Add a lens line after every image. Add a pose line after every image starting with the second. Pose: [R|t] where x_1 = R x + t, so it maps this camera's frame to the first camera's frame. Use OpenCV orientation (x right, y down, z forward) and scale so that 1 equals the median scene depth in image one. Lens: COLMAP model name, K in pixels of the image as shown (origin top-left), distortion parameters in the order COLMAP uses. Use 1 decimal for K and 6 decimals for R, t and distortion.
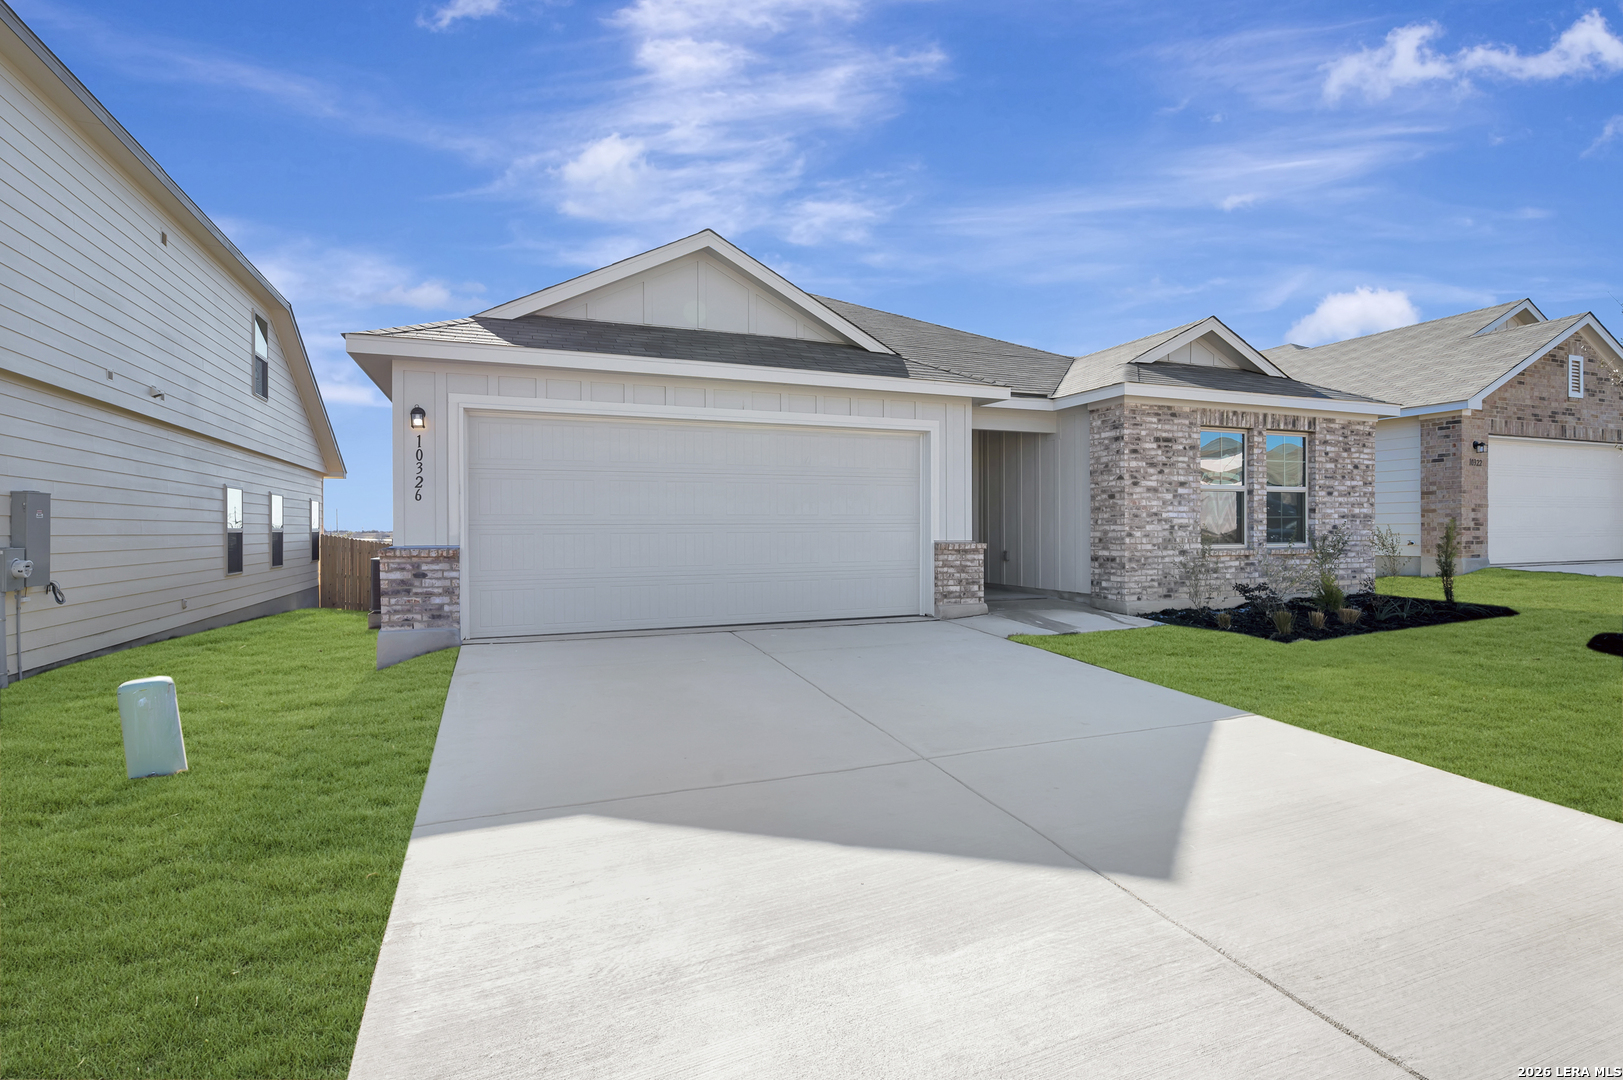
lens RADIAL K [[791.0, 0, 810.5], [0, 791.0, 524.9], [0, 0, 1]] dist [-0.002666, -0.001385]
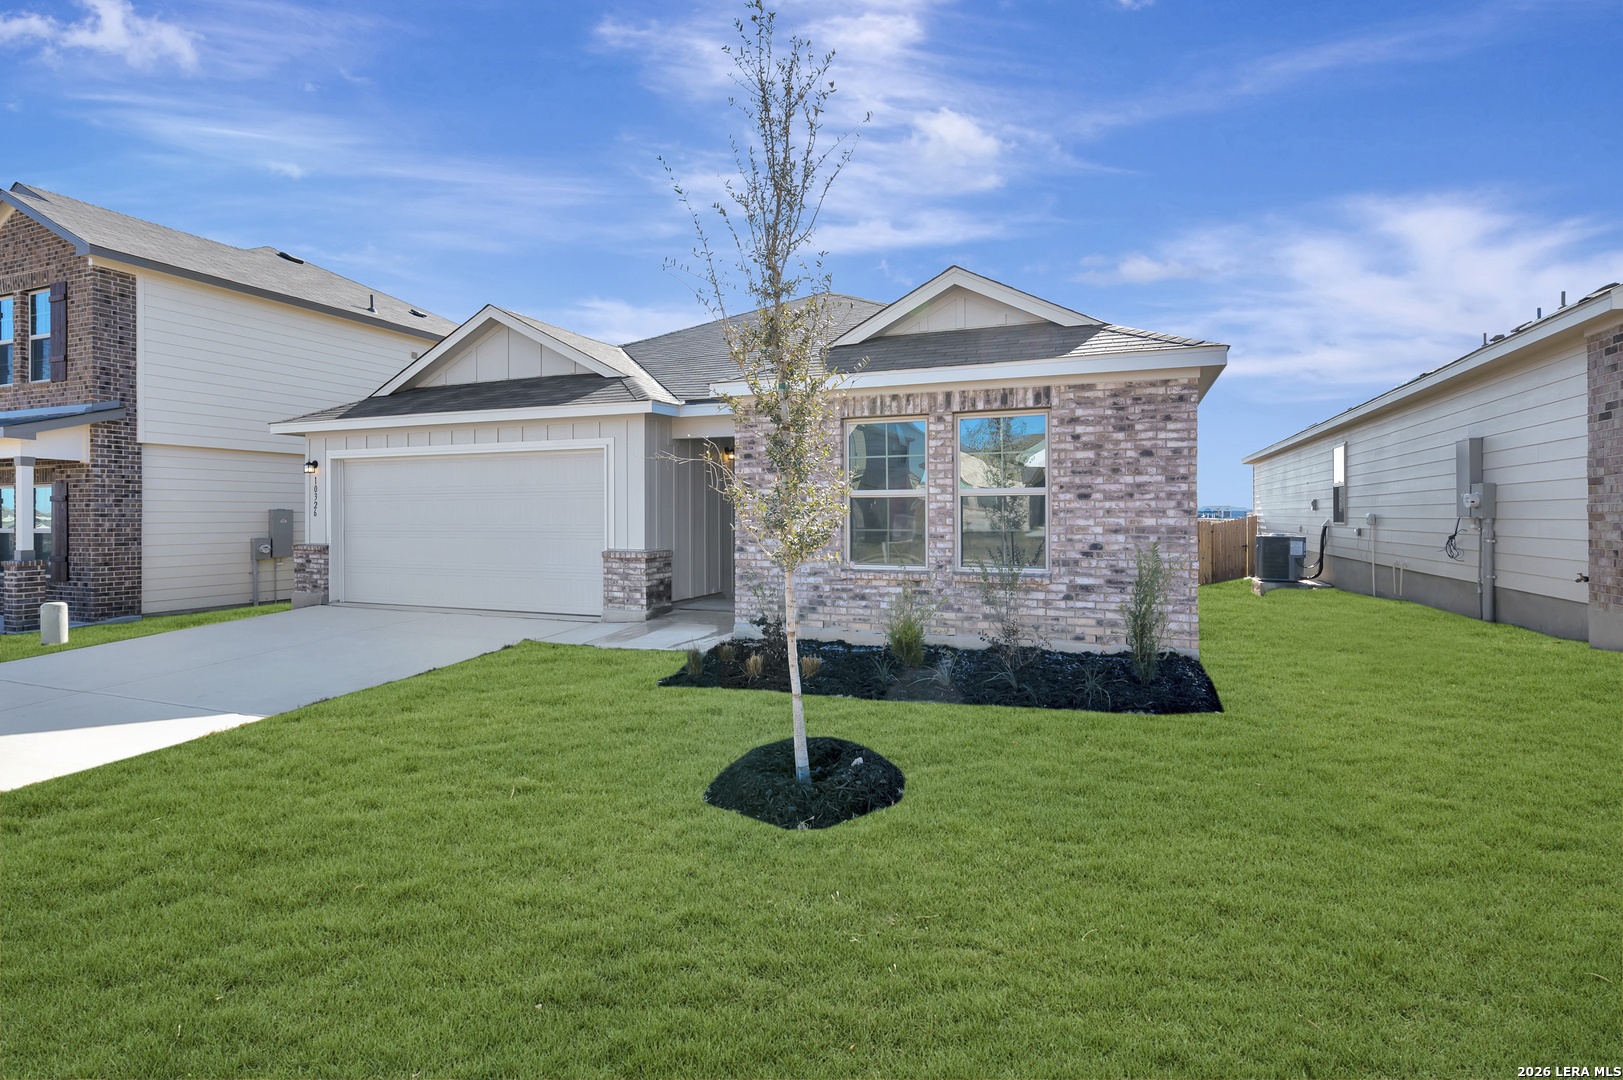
lens RADIAL K [[791.0, 0, 802.0], [0, 791.0, 512.0], [0, 0, 1]] dist [-0.002666, -0.001385]
pose [[0.716411, 0.000499, -0.697679, 1.037936], [0.001943, 0.999994, 0.002711, -0.031223], [0.697676, -0.003298, 0.716406, 0.384607]]
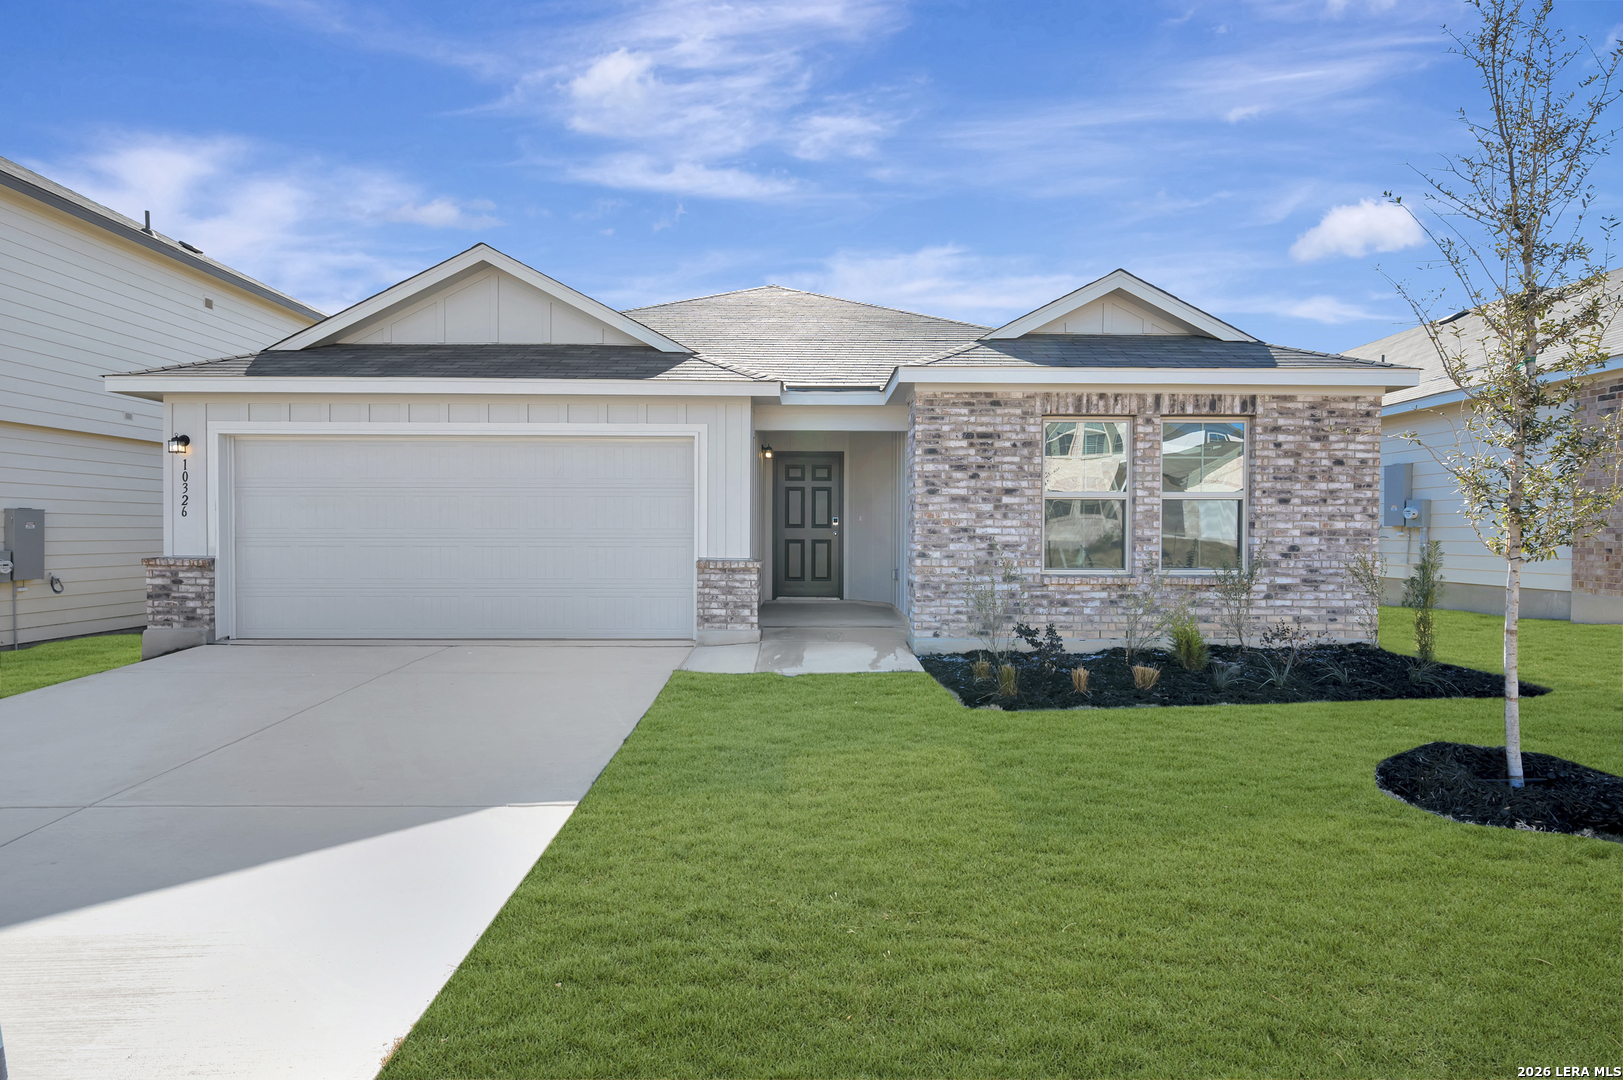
lens RADIAL K [[791.0, 0, 809.2], [0, 791.0, 535.3], [0, 0, 1]] dist [-0.002666, -0.001385]
pose [[0.930035, 0.009199, -0.367356, 0.567470], [-0.005795, 0.999929, 0.010369, -0.014948], [0.367426, -0.007515, 0.930023, 0.196951]]
